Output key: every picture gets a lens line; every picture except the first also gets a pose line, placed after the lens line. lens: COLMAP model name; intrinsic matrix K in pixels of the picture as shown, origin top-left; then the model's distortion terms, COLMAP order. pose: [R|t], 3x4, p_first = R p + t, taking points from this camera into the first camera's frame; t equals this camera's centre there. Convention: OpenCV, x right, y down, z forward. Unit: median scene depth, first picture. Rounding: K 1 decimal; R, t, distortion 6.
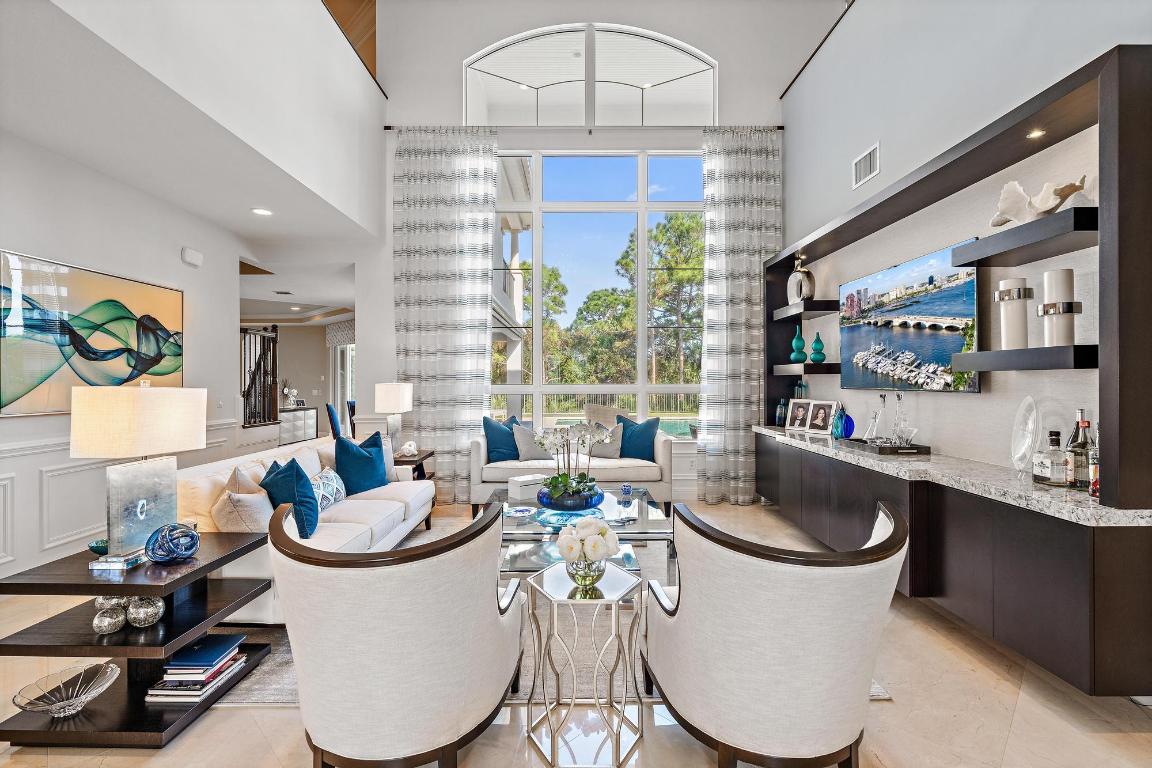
lens RADIAL K [[523.9, 0, 568.7], [0, 523.9, 383.4], [0, 0, 1]] dist [0.002115, -0.000052]
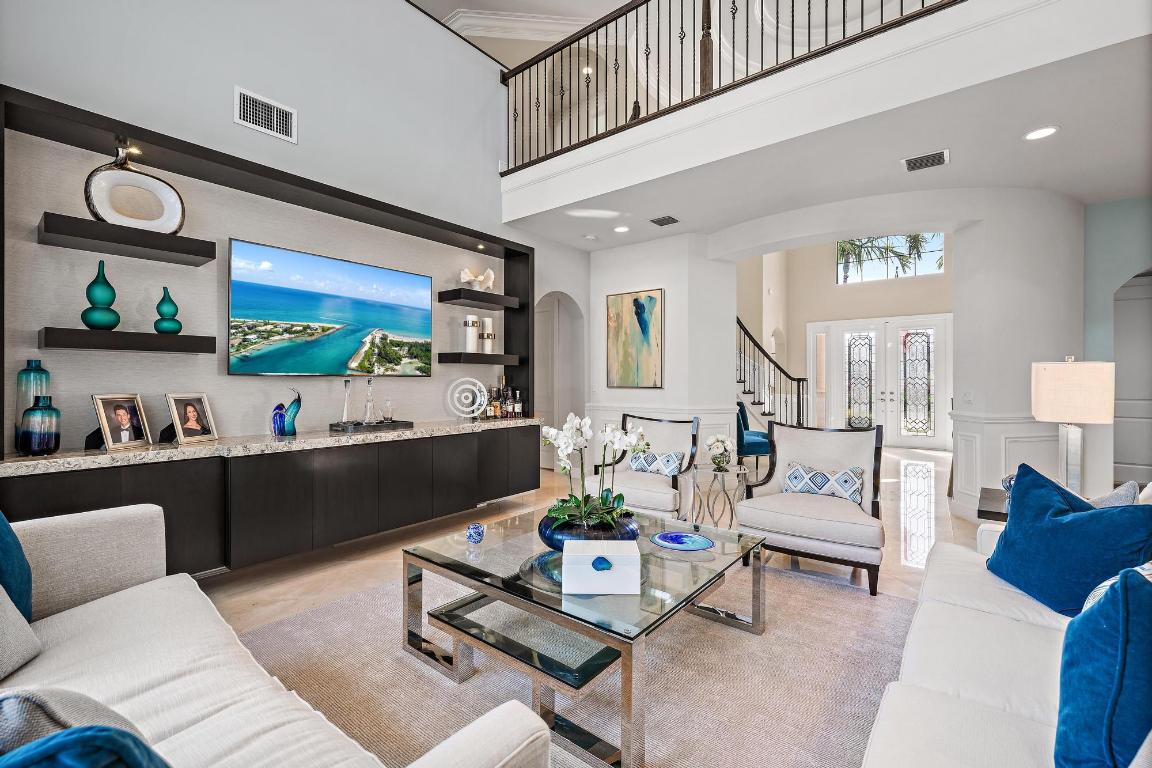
lens RADIAL K [[491.8, 0, 579.2], [0, 491.8, 381.4], [0, 0, 1]] dist [-0.000521, 0.000162]
pose [[-0.785494, 0.005630, 0.618843, -0.265784], [0.007571, 0.999971, 0.000513, 0.019290], [-0.618823, 0.005088, -0.785514, 1.060347]]
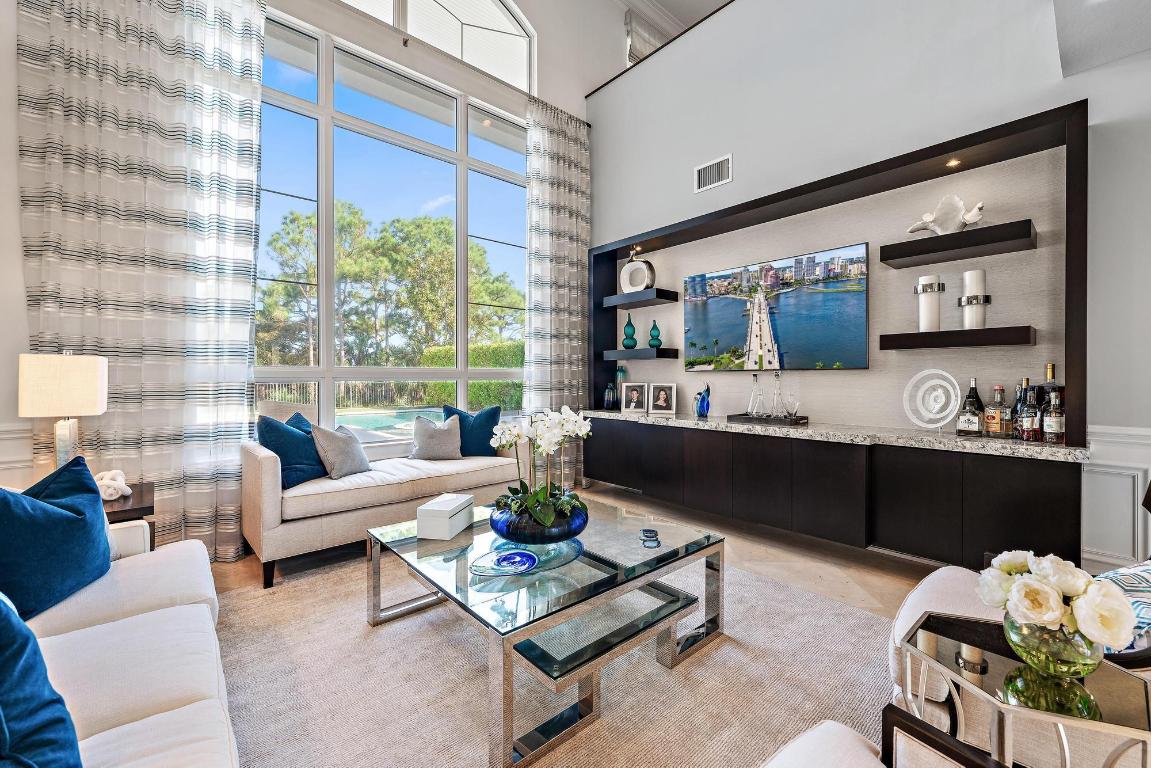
lens RADIAL K [[463.8, 0, 569.3], [0, 463.8, 381.3], [0, 0, 1]] dist [0.002944, 0.000273]
pose [[0.750270, -0.003424, 0.661122, -0.264220], [0.002874, 0.999994, 0.001917, 0.024040], [-0.661125, 0.000462, 0.750276, 0.364973]]
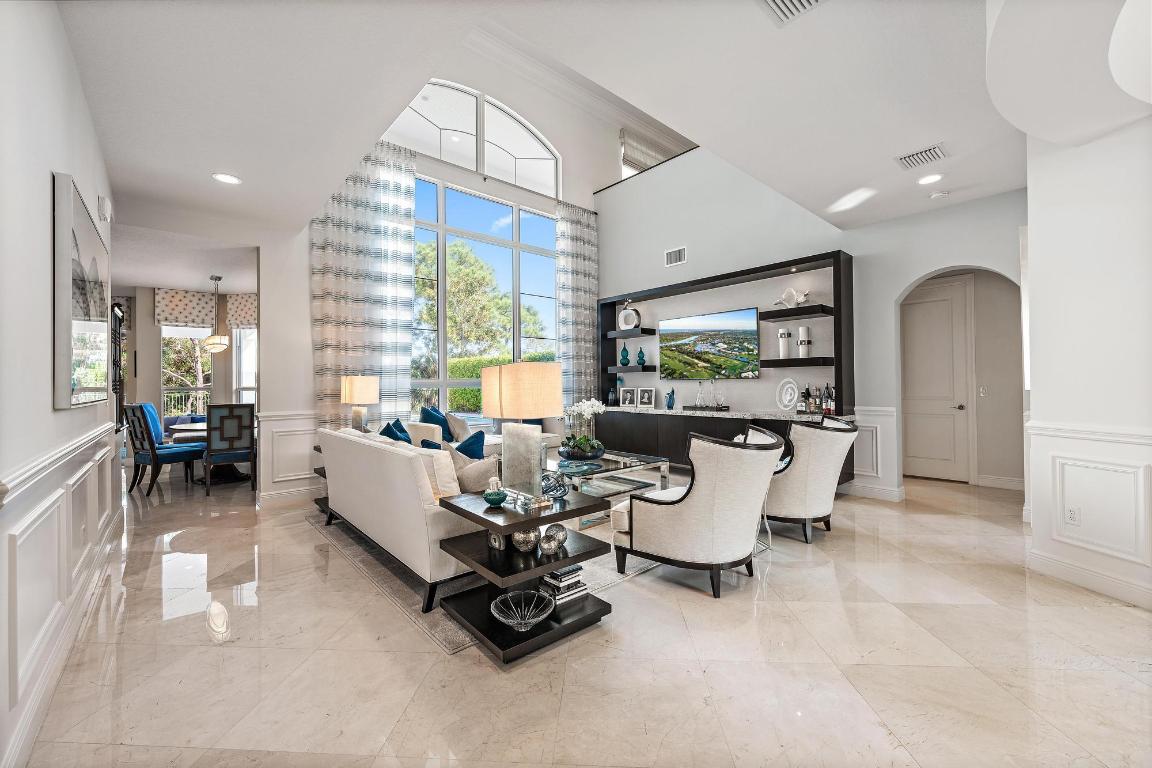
lens RADIAL K [[464.2, 0, 566.8], [0, 464.2, 380.9], [0, 0, 1]] dist [0.002944, 0.000273]
pose [[0.751331, 0.001051, 0.659925, -0.620329], [0.010995, 0.999840, -0.014110, 0.026643], [-0.659835, 0.017857, 0.751199, 0.042146]]
